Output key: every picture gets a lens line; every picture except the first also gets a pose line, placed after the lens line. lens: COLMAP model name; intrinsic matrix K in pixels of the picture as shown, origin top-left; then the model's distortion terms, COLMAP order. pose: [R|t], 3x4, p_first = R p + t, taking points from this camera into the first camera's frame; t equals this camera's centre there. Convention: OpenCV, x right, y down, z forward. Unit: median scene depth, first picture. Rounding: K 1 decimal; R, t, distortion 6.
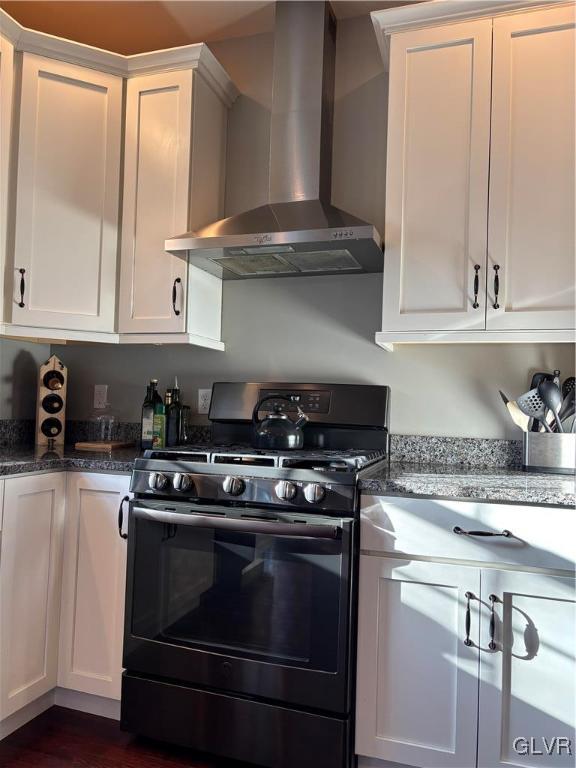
lens RADIAL K [[581.3, 0, 287.0], [0, 581.3, 381.6], [0, 0, 1]] dist [0.043486, -0.040648]
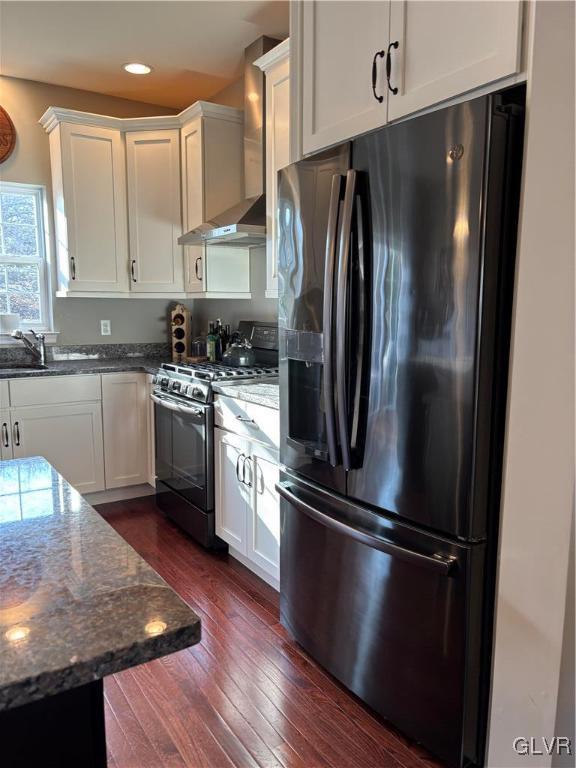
lens RADIAL K [[581.3, 0, 287.1], [0, 581.3, 380.1], [0, 0, 1]] dist [0.043486, -0.040648]
pose [[0.786865, 0.054044, -0.614754, 1.074463], [0.040150, 0.989564, 0.138384, -0.059634], [0.615818, -0.133572, 0.776484, -0.155442]]
